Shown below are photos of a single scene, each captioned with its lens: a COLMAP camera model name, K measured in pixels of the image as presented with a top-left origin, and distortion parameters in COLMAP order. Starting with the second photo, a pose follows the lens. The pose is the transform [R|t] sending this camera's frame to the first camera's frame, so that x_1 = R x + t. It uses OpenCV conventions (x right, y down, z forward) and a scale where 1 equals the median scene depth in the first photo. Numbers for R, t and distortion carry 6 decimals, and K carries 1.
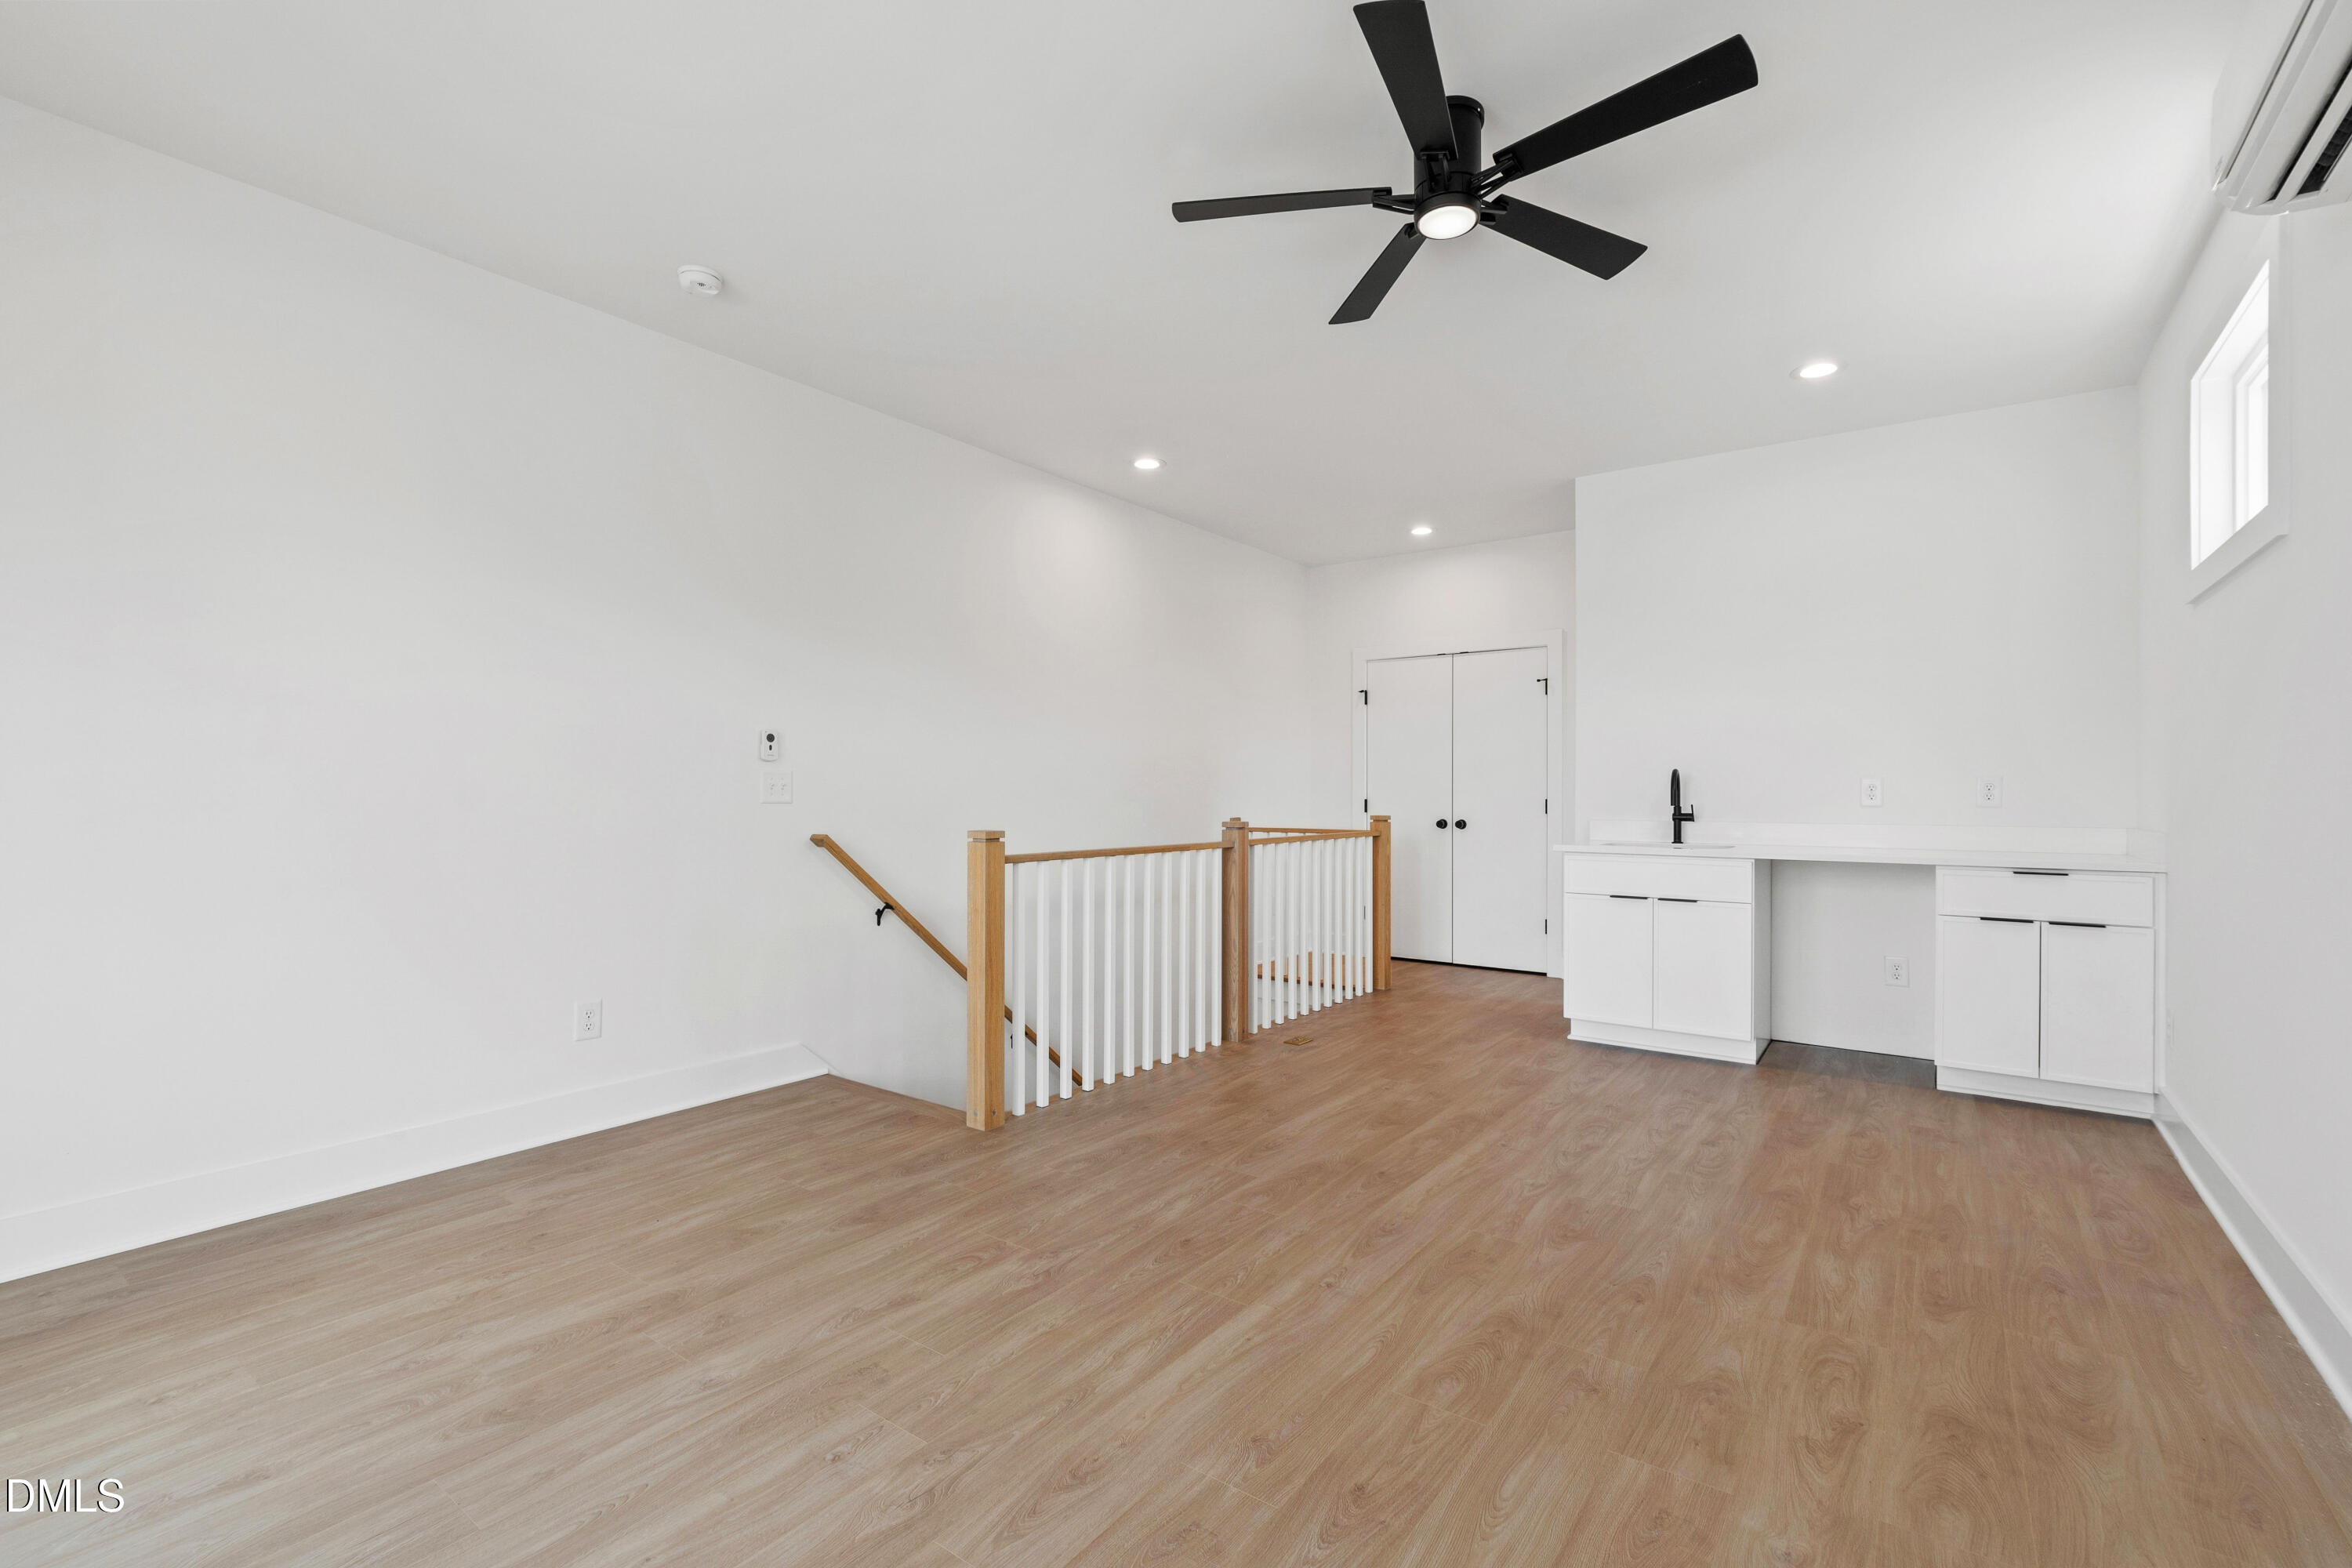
lens RADIAL K [[1039.7, 0, 1177.4], [0, 1039.7, 795.5], [0, 0, 1]] dist [0.001939, 0.000530]
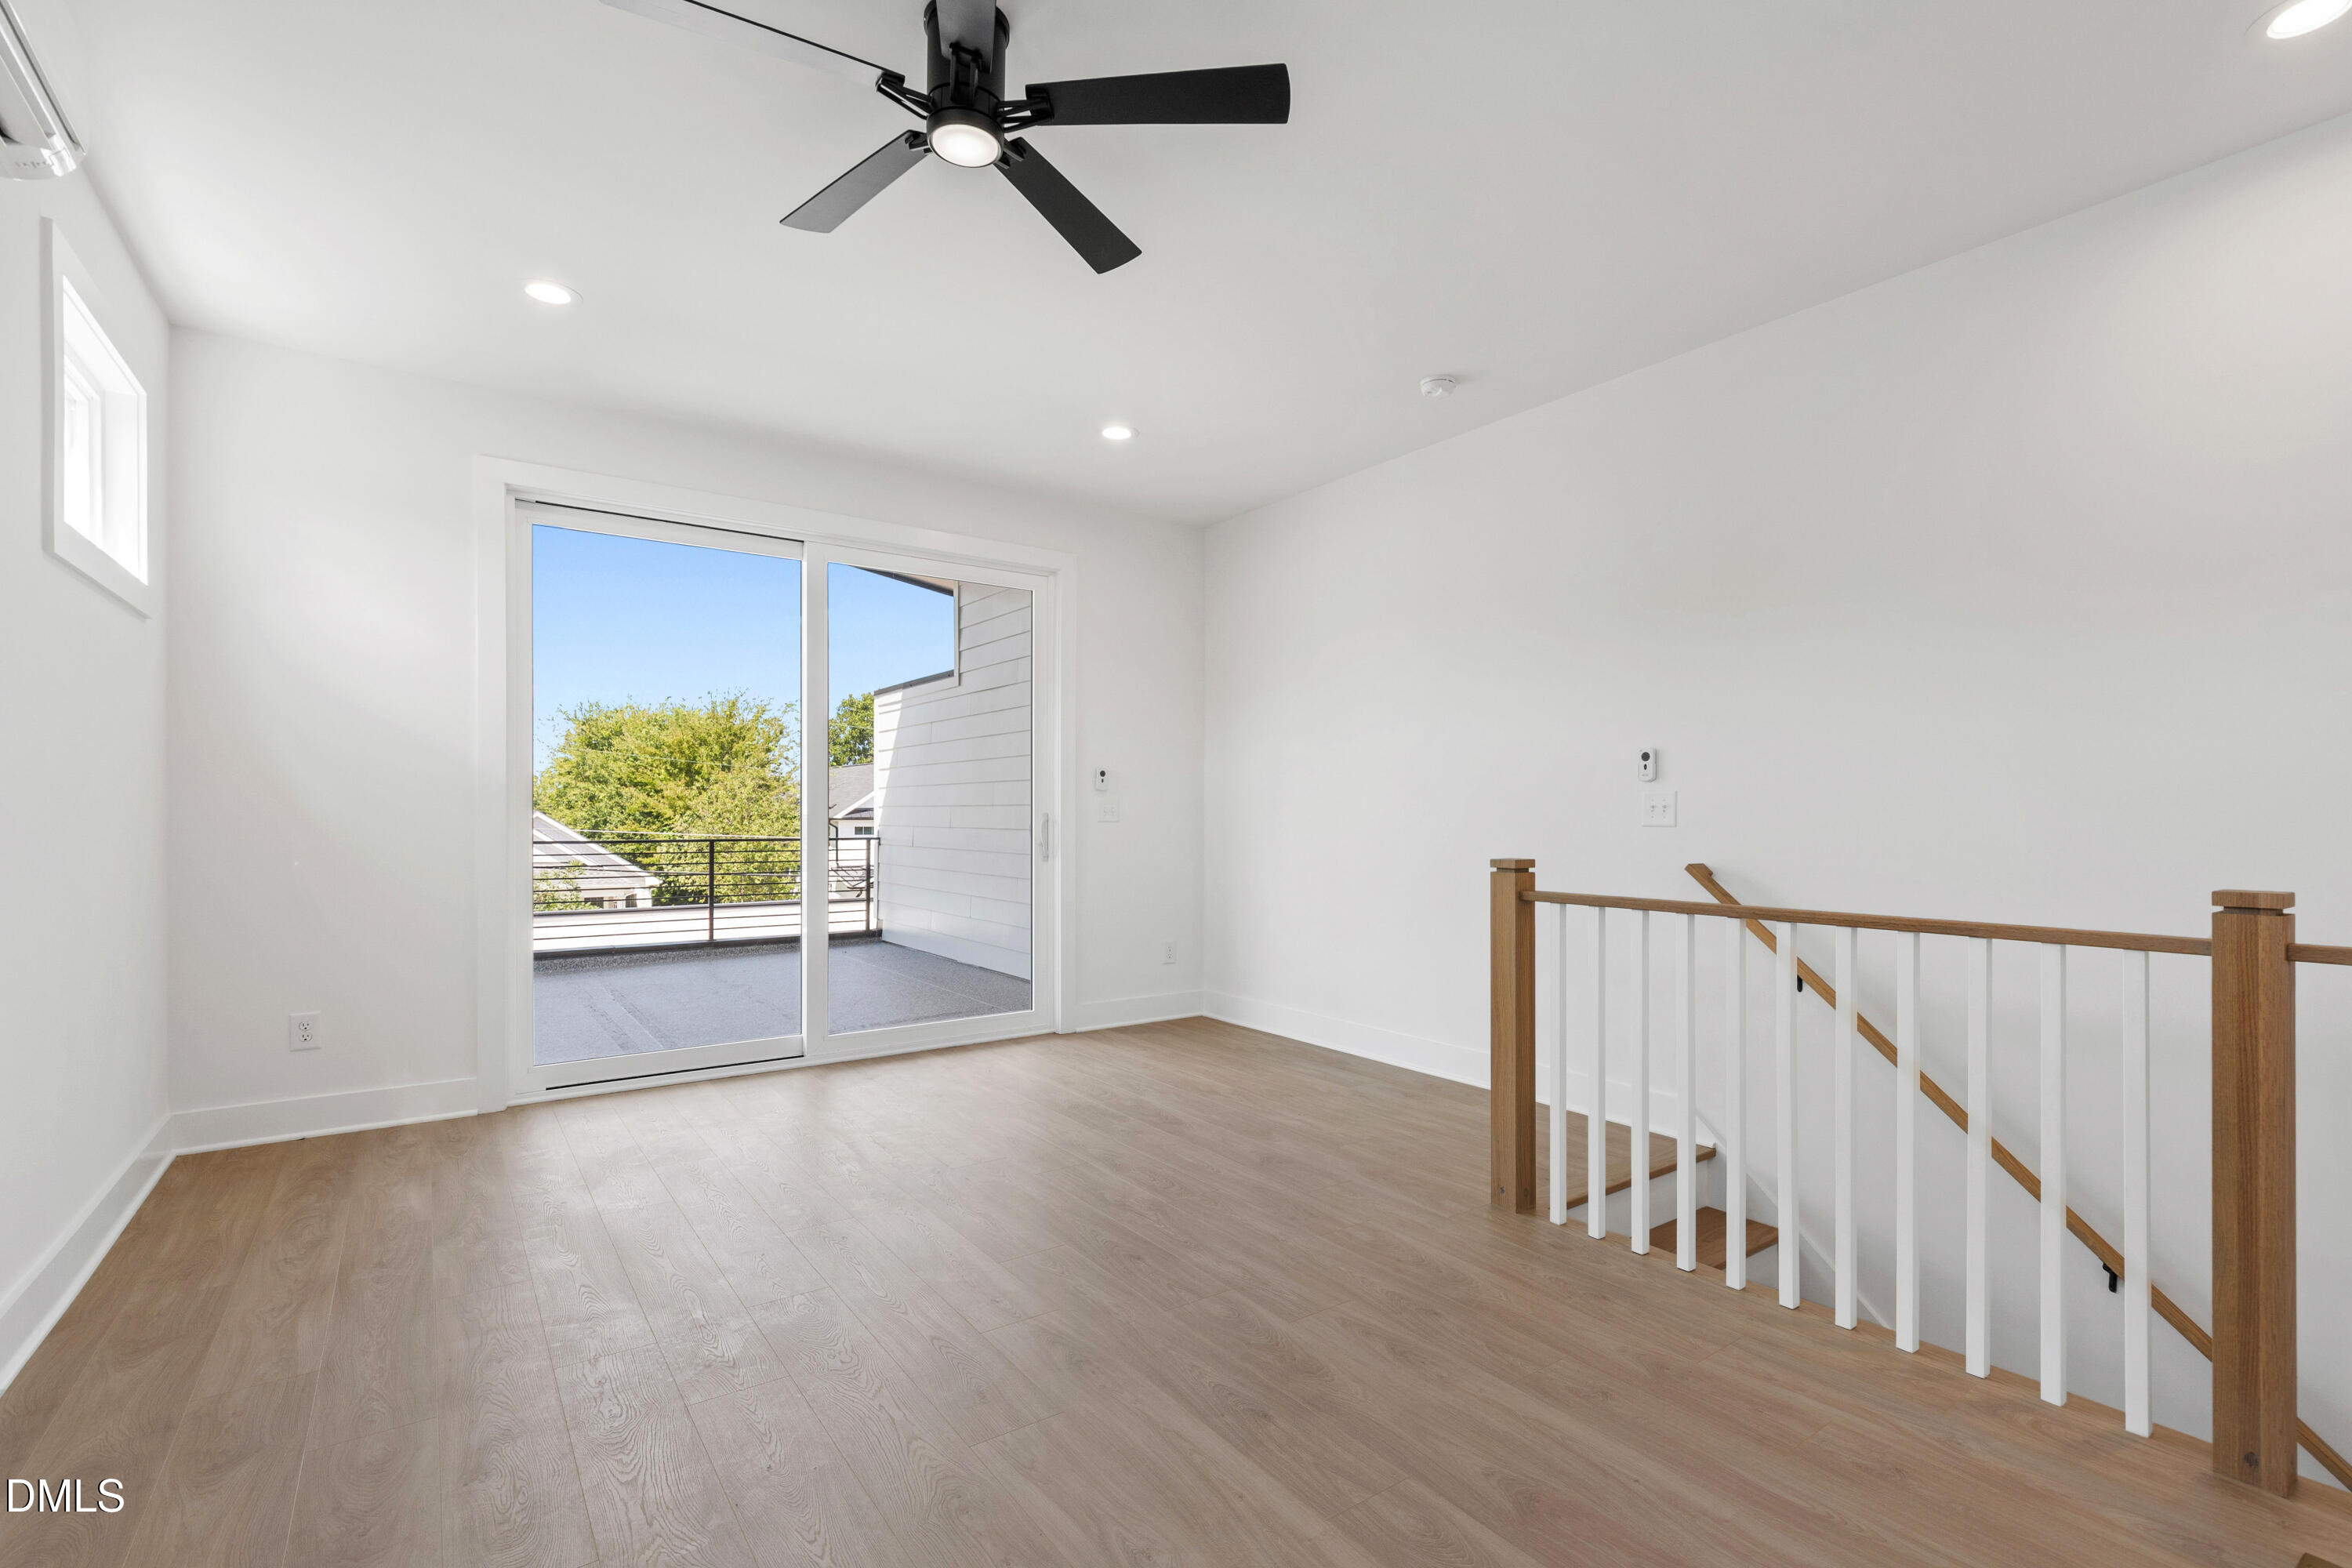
lens RADIAL K [[1039.7, 0, 1170.6], [0, 1039.7, 799.2], [0, 0, 1]] dist [0.001939, 0.000530]
pose [[-0.310576, -0.014971, -0.950431, 0.786005], [-0.004609, 0.999888, -0.014244, -0.001887], [0.950537, -0.000043, -0.310610, 1.094450]]
